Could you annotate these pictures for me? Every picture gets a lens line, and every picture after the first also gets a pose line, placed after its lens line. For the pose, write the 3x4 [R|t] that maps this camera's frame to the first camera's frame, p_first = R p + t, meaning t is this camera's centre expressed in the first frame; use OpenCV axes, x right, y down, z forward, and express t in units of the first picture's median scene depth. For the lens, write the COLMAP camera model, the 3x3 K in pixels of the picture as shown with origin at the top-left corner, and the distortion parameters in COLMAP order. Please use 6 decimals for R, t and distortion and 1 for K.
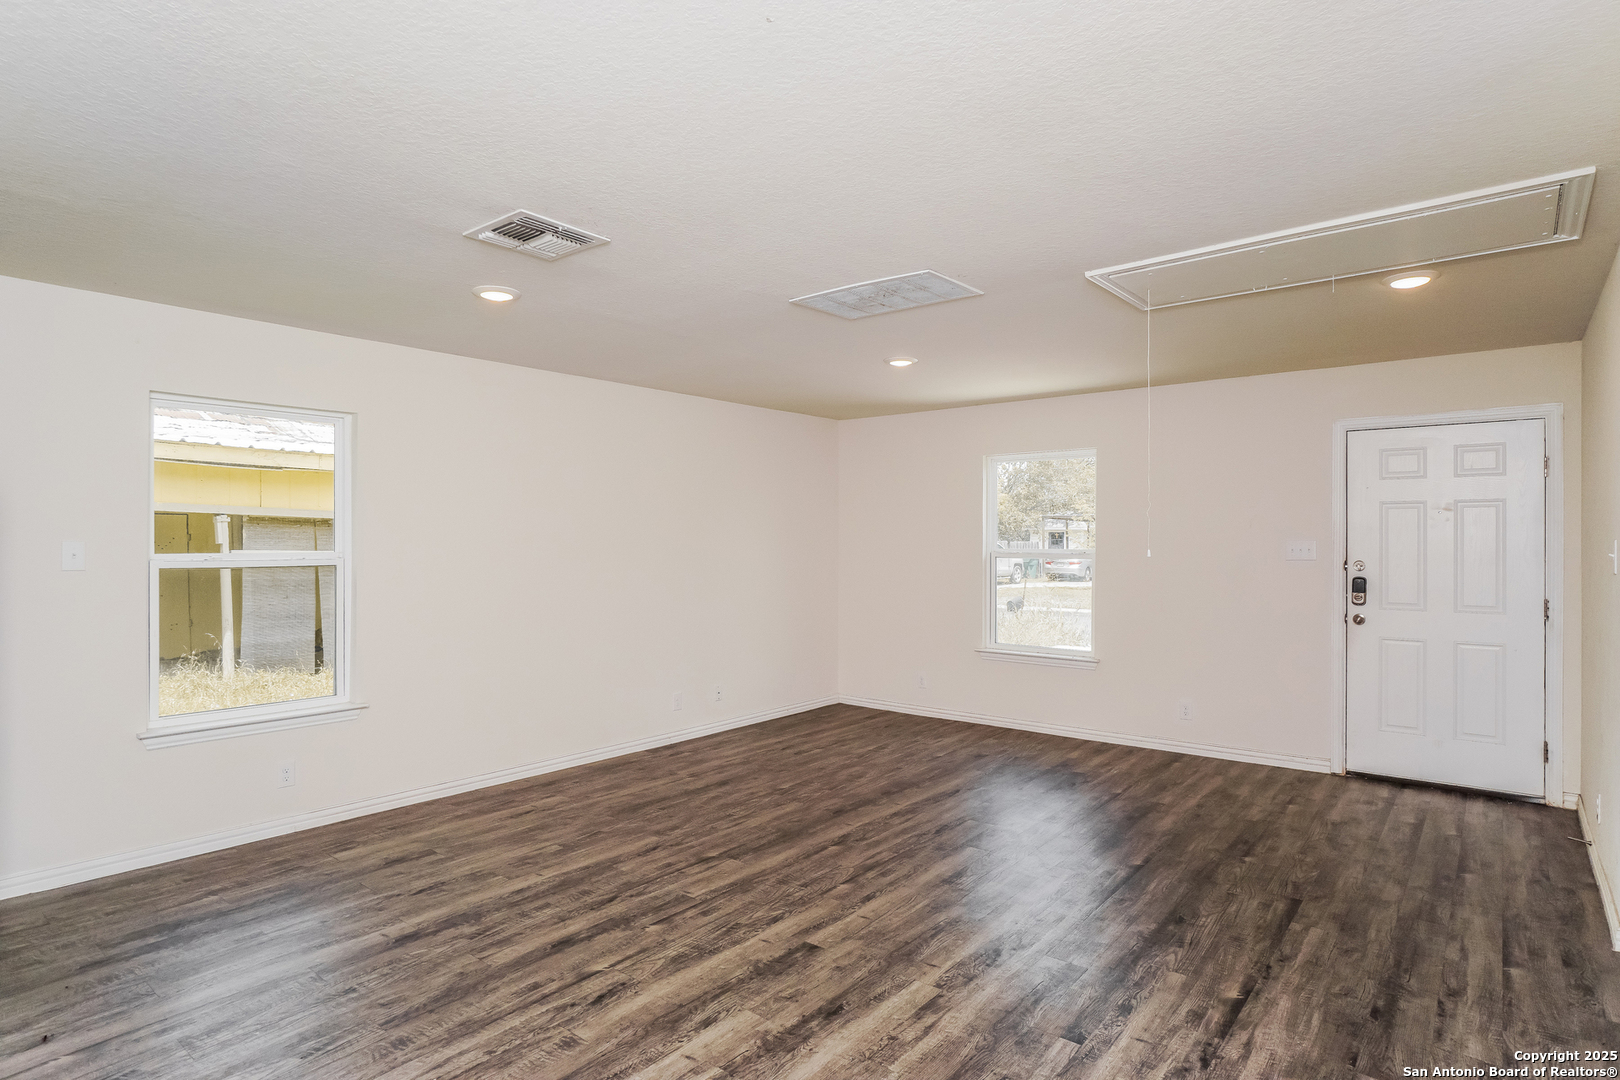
lens RADIAL K [[857.8, 0, 804.2], [0, 857.8, 545.3], [0, 0, 1]] dist [-0.005944, 0.000178]
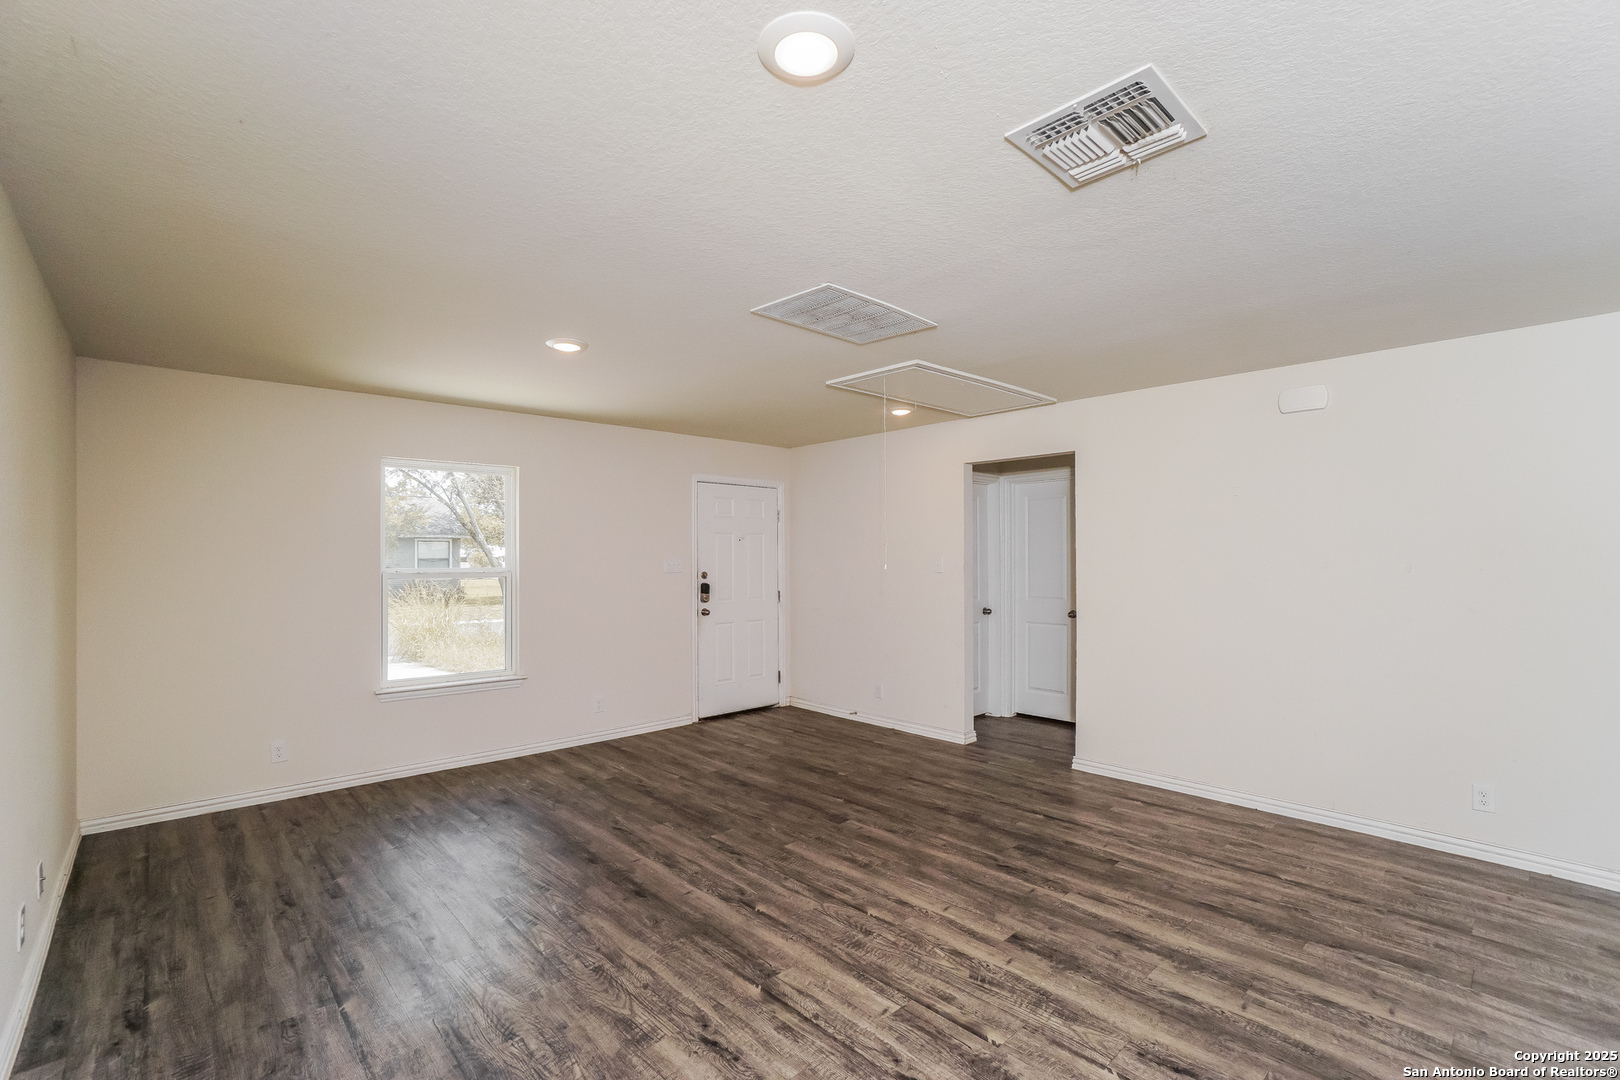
lens RADIAL K [[712.3, 0, 804.2], [0, 712.3, 543.6], [0, 0, 1]] dist [-0.027603, 0.006387]
pose [[0.140036, 0.022793, 0.989884, -0.735667], [0.004406, 0.999711, -0.023642, -0.000787], [-0.990137, 0.007672, 0.139895, 0.921073]]
